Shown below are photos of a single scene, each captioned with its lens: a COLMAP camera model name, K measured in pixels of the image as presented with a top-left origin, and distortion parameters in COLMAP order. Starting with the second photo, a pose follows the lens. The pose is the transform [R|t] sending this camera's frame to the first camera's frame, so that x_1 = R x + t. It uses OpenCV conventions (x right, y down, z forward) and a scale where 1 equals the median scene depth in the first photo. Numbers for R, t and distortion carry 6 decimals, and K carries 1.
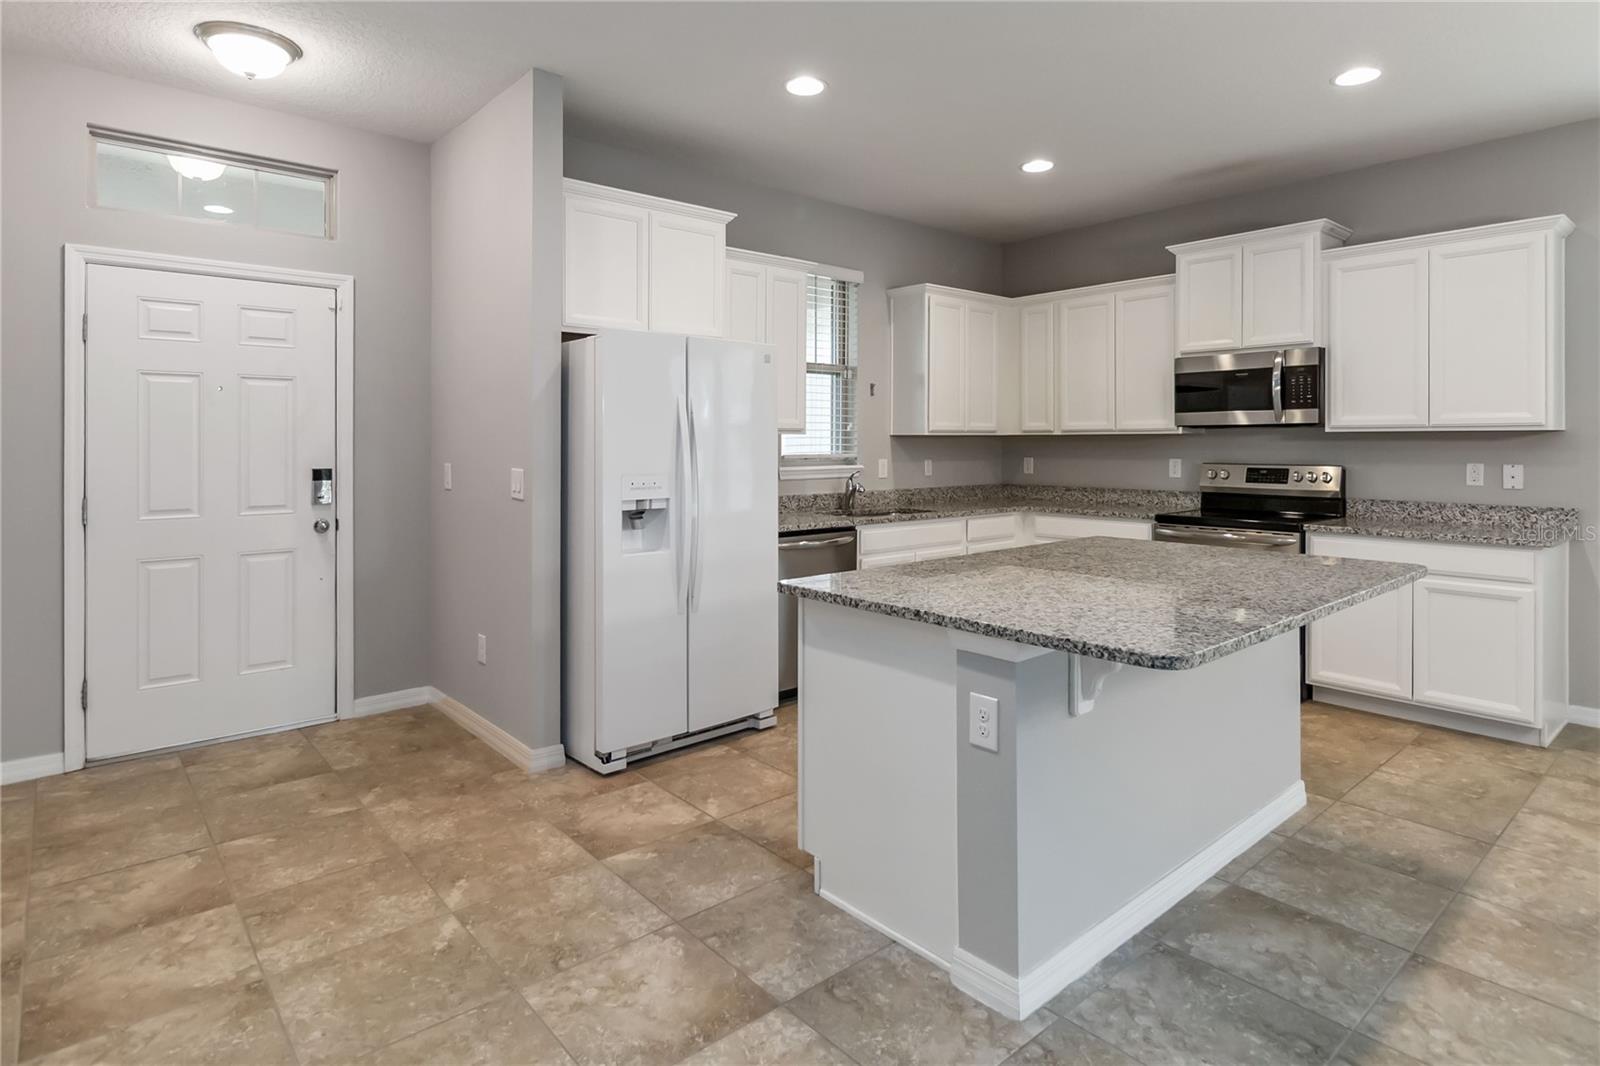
lens RADIAL K [[863.0, 0, 807.1], [0, 863.0, 438.1], [0, 0, 1]] dist [-0.002297, 0.001057]
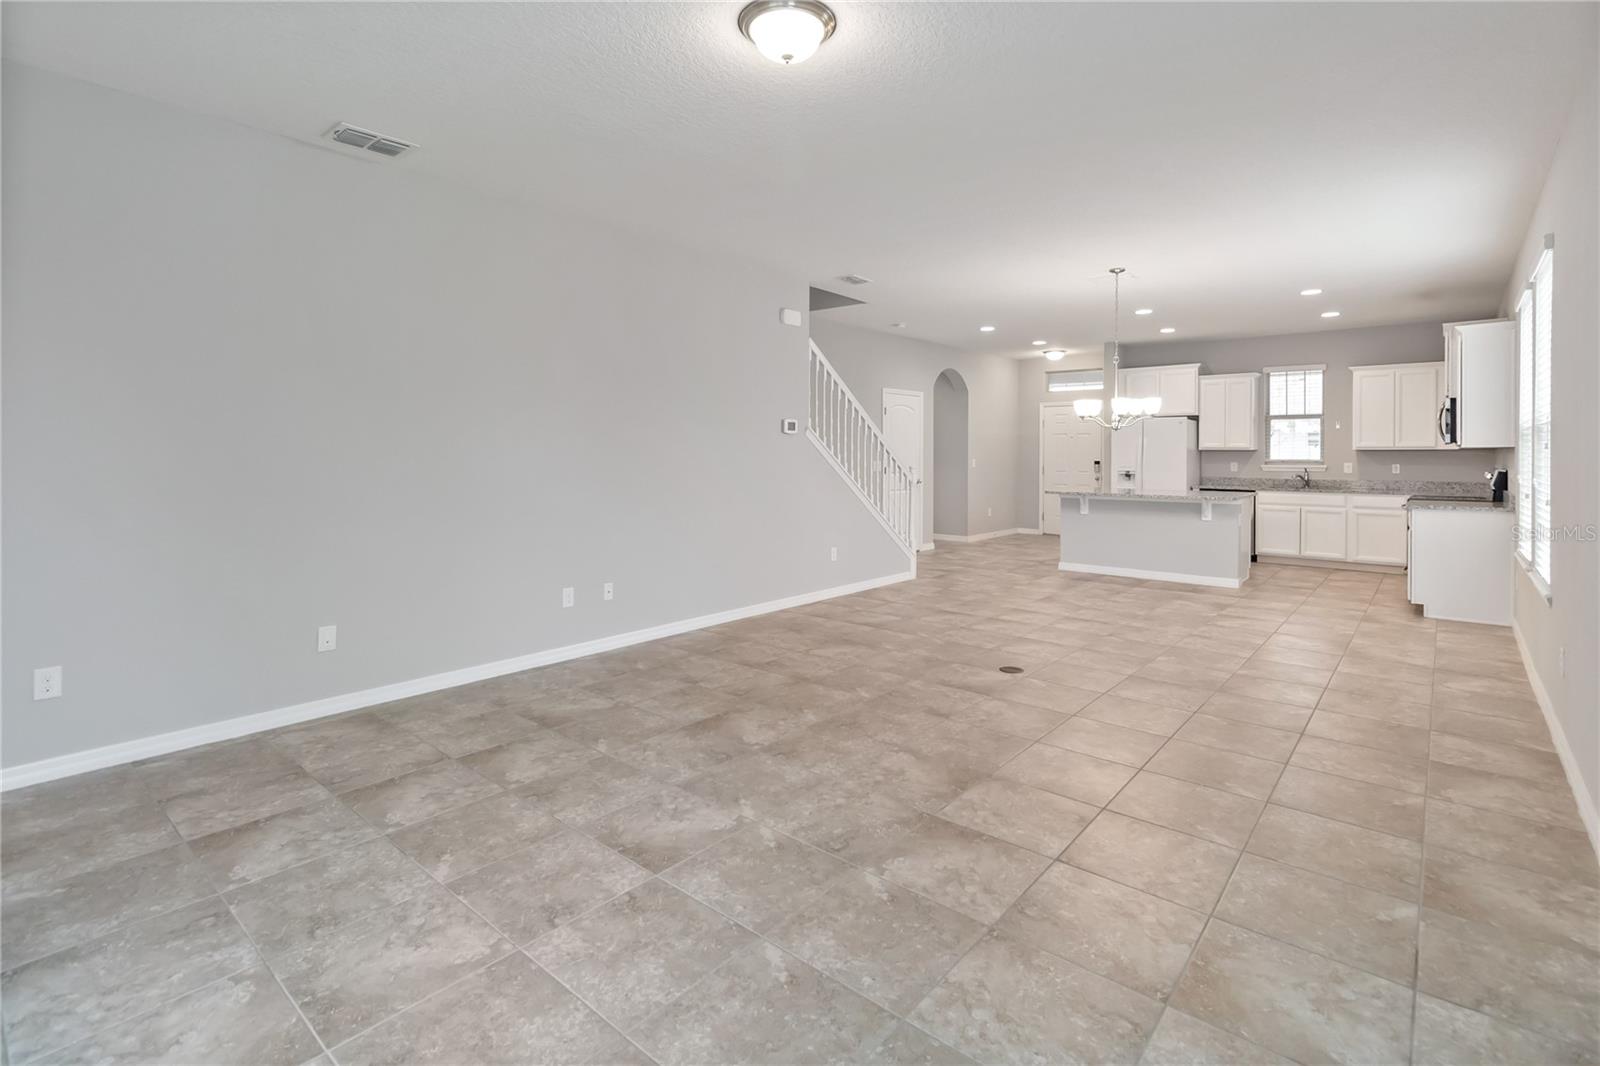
lens RADIAL K [[754.9, 0, 799.3], [0, 754.9, 464.9], [0, 0, 1]] dist [0.000788, 0.000114]
pose [[0.149400, 0.016408, -0.988641, 1.966104], [0.002136, 0.999855, 0.016917, -0.001403], [0.988774, -0.004639, 0.149344, -0.511888]]
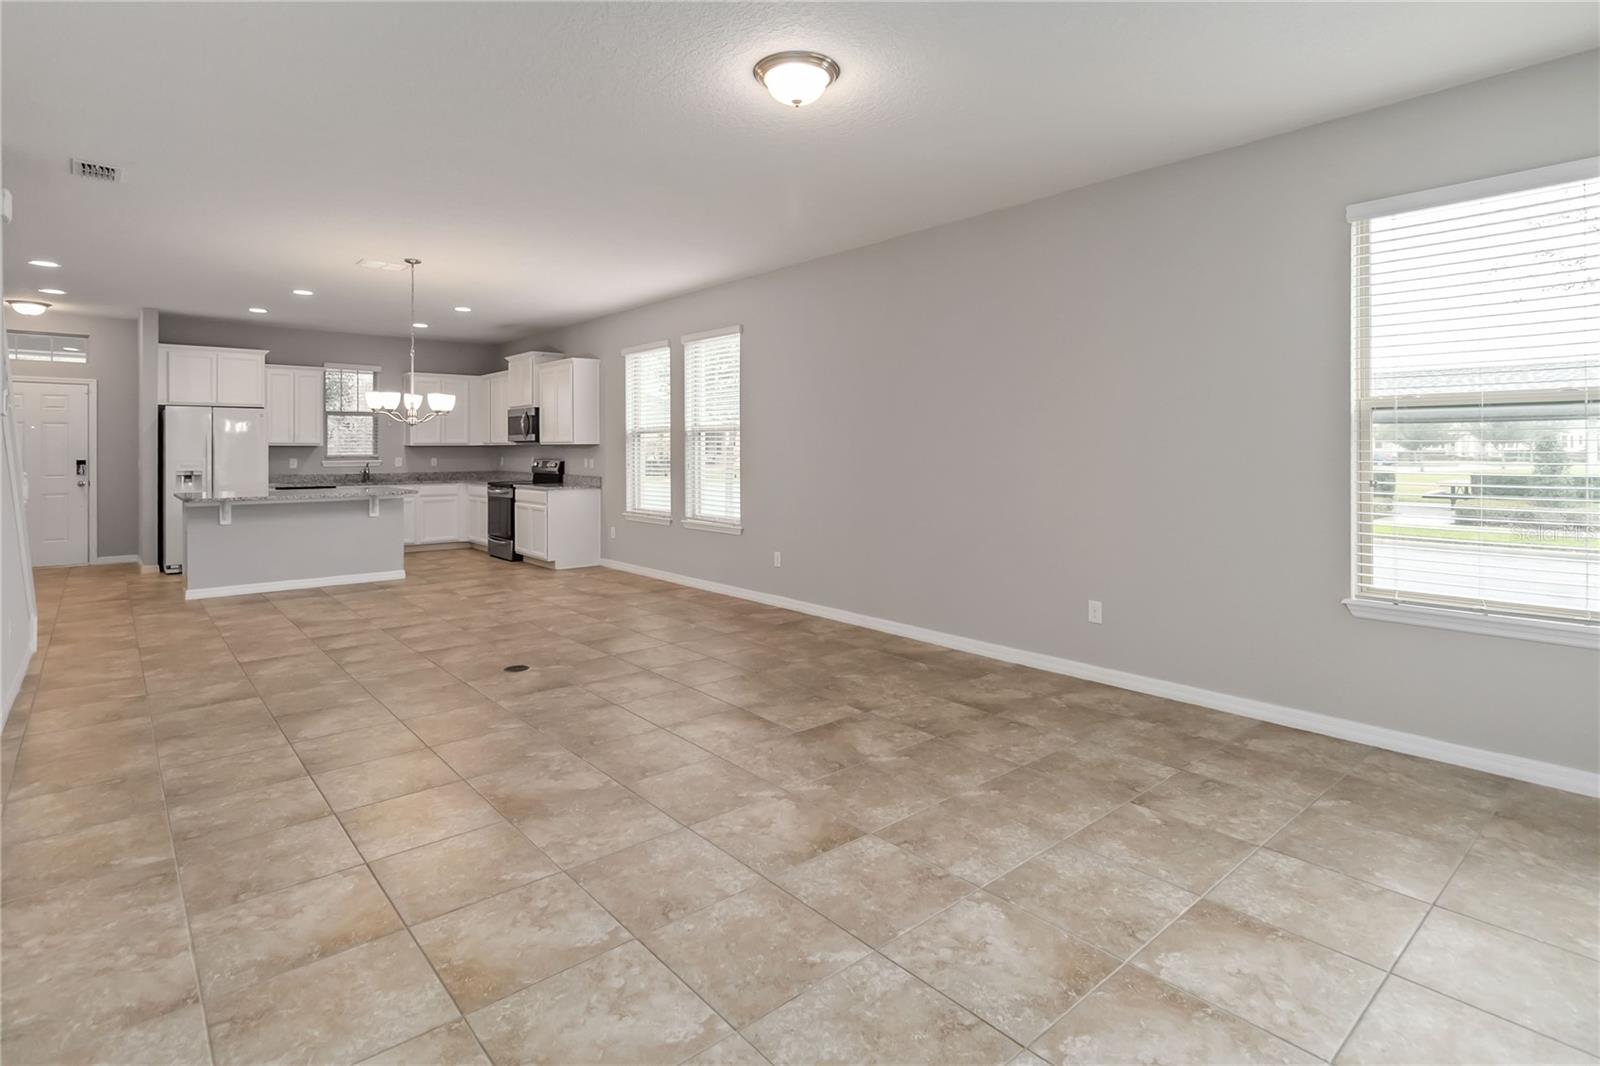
lens RADIAL K [[802.0, 0, 796.7], [0, 802.0, 448.1], [0, 0, 1]] dist [0.004320, 0.001069]
pose [[0.999998, -0.000874, -0.001869, 1.355560], [0.000880, 0.999994, 0.003427, -0.004719], [0.001866, -0.003429, 0.999992, -1.176335]]
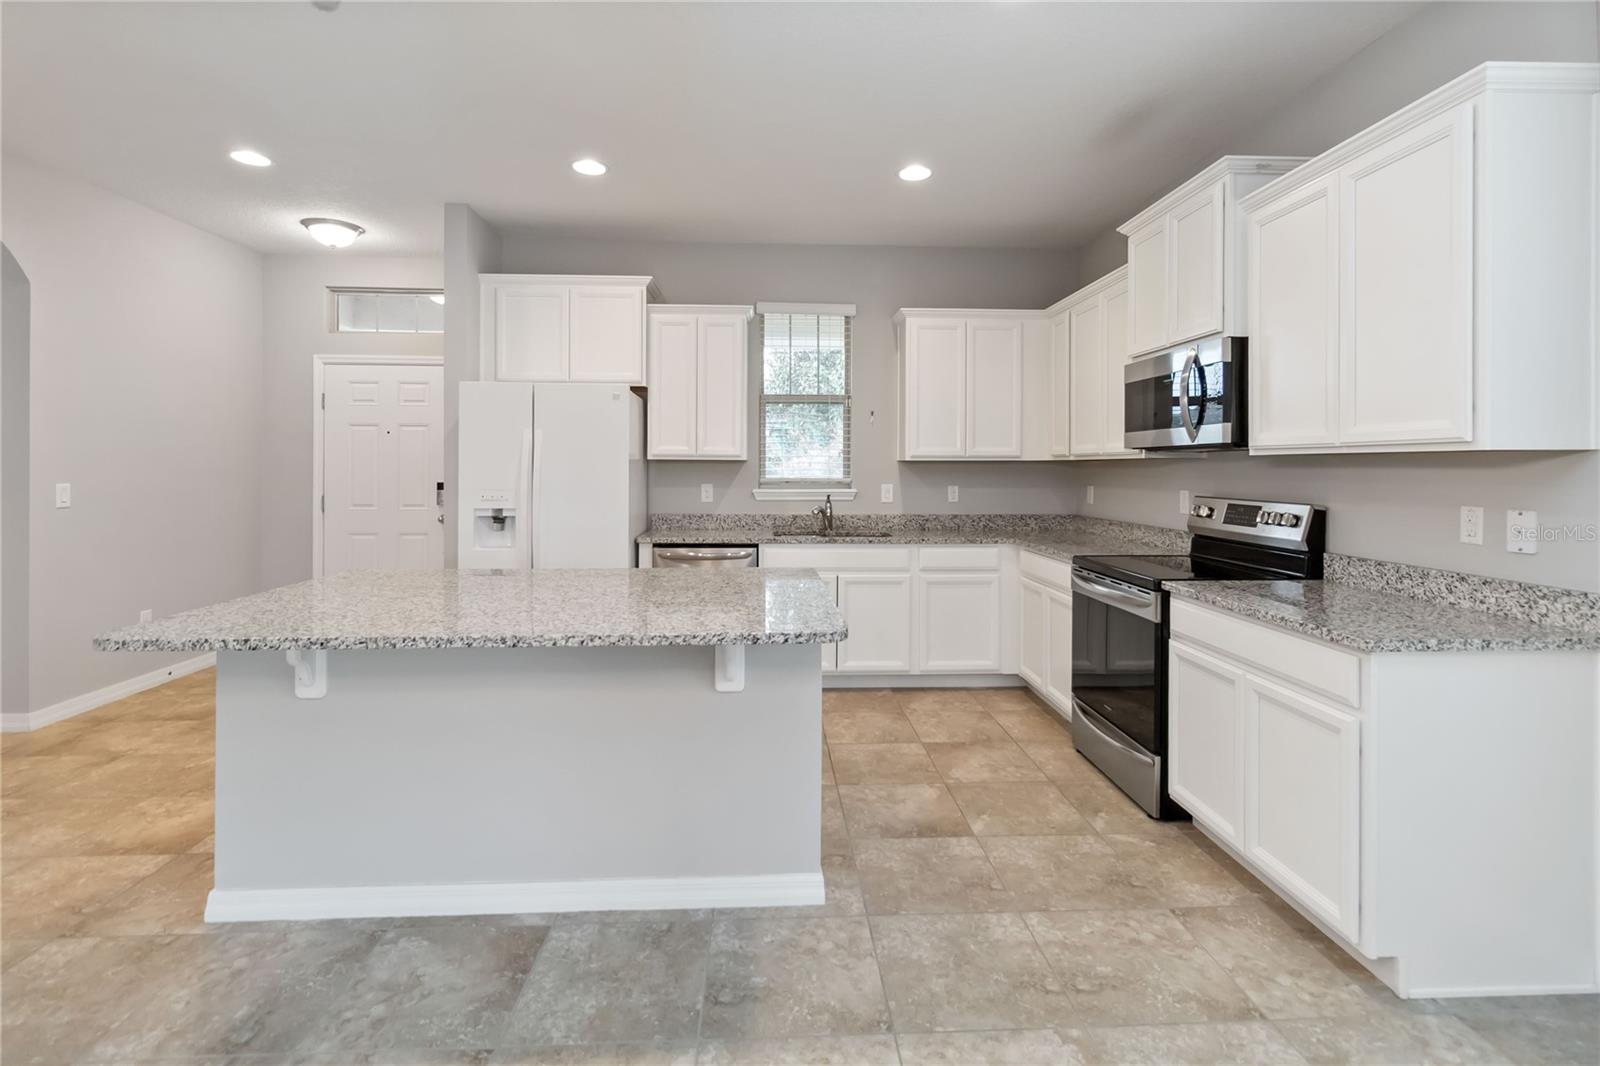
lens RADIAL K [[754.9, 0, 799.3], [0, 754.9, 464.9], [0, 0, 1]] dist [0.000788, 0.000114]
pose [[0.786692, 0.002267, -0.617341, 0.734530], [-0.001856, 0.999997, 0.001307, 0.000784], [0.617342, 0.000117, 0.786695, 0.302422]]
